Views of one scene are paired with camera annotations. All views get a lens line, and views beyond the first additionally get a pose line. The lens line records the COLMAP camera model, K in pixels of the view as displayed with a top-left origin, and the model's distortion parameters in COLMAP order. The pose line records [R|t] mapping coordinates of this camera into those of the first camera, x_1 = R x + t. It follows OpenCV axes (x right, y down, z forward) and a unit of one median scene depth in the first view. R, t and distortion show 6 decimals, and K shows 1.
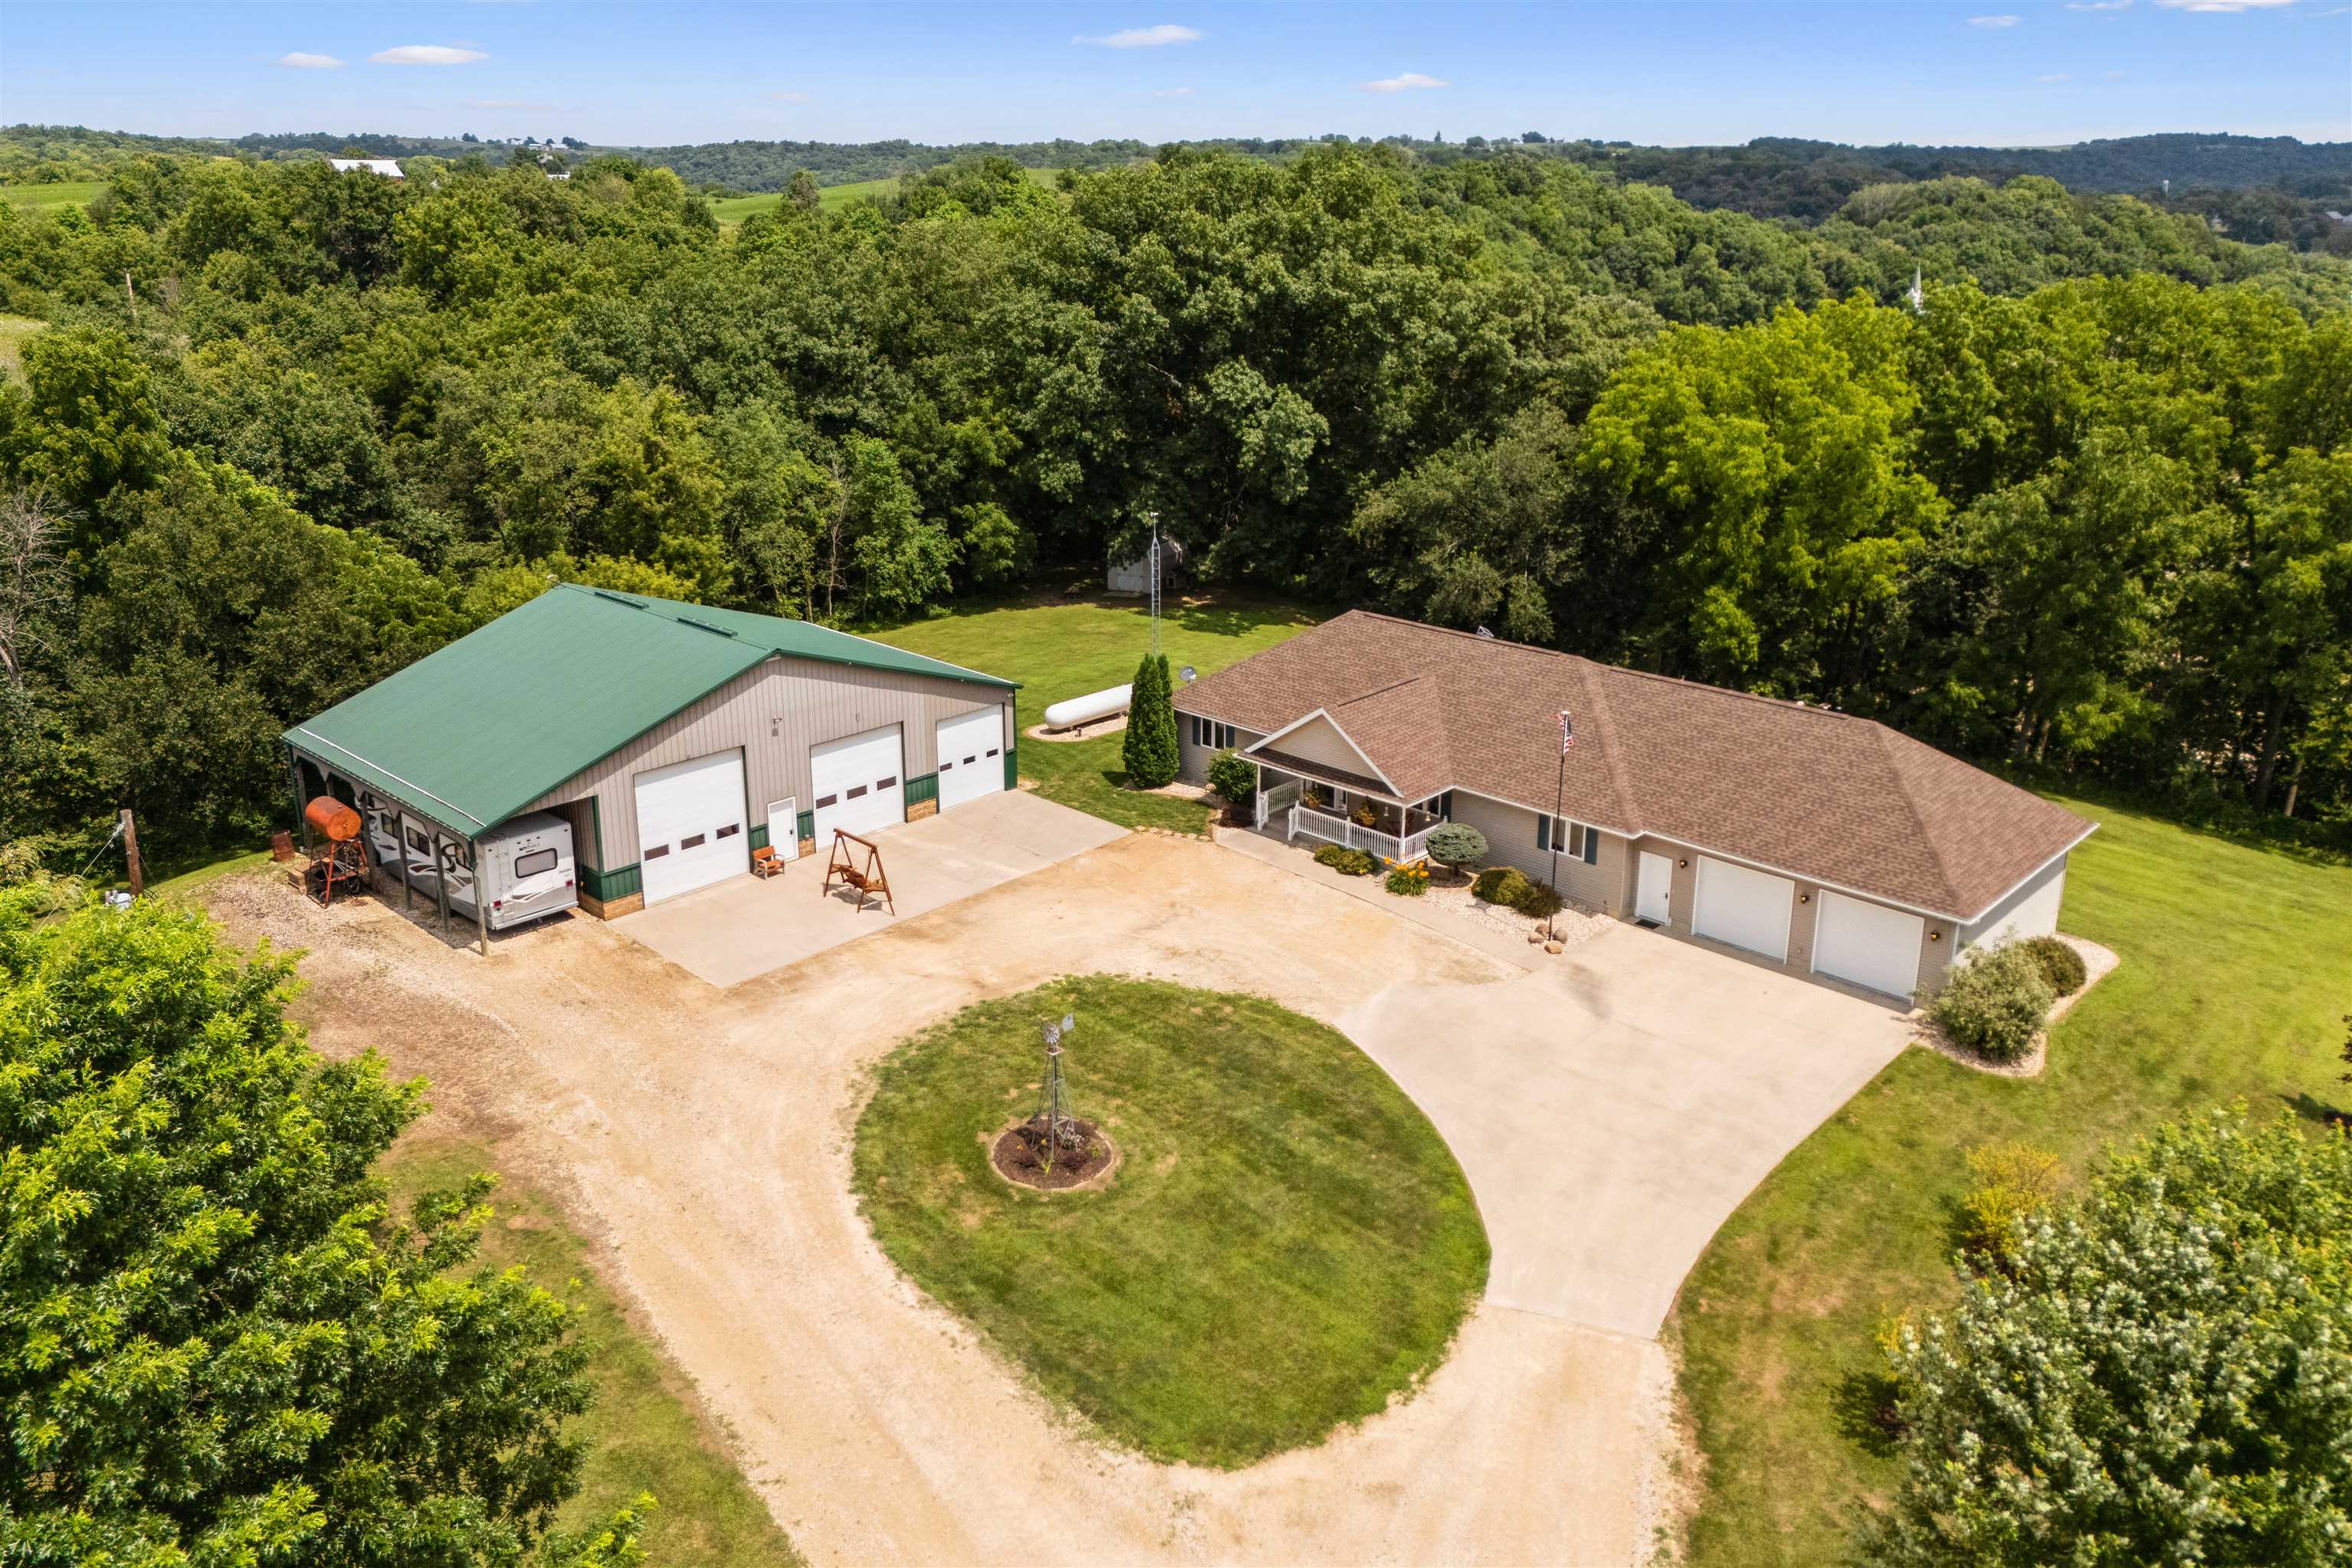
lens RADIAL K [[1706.9, 0, 1178.1], [0, 1706.9, 703.5], [0, 0, 1]] dist [0.077866, -0.069153]
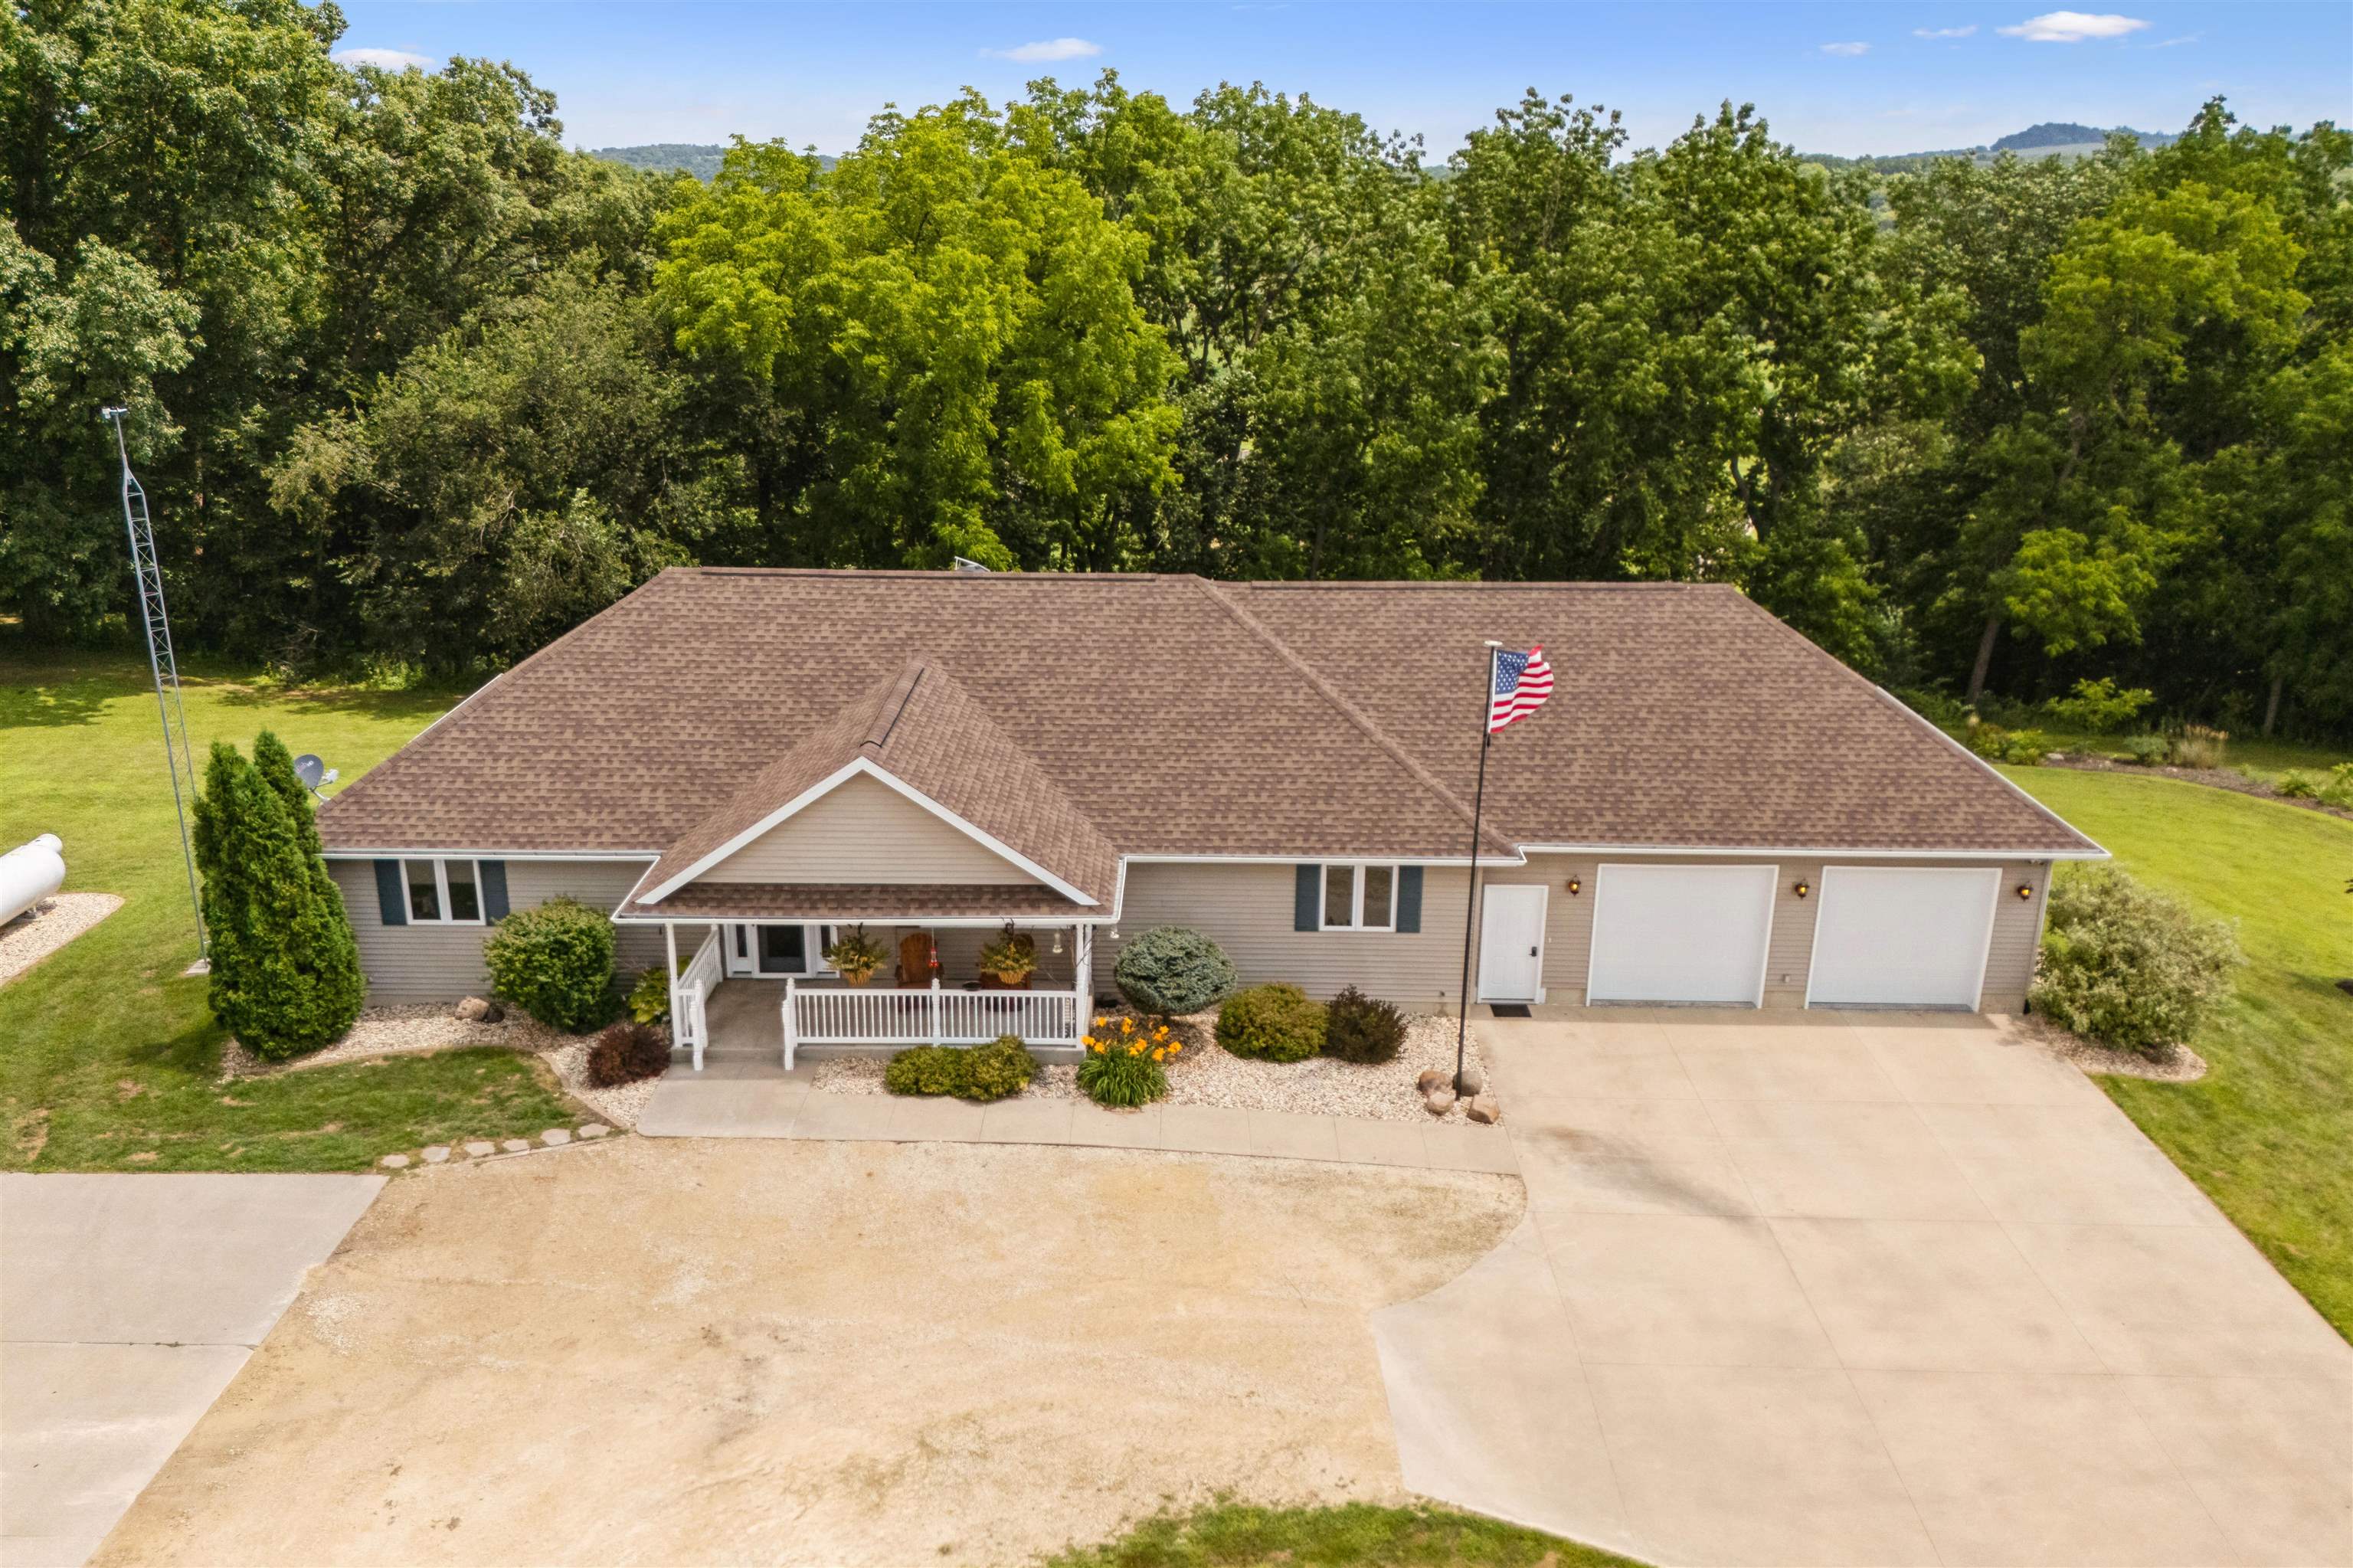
lens RADIAL K [[1790.6, 0, 1177.2], [0, 1790.6, 731.0], [0, 0, 1]] dist [0.097952, -0.099873]
pose [[0.726619, -0.197968, 0.657901, -0.160928], [0.194749, 0.977659, 0.079095, -0.025282], [-0.658861, 0.070654, 0.748940, 0.593094]]
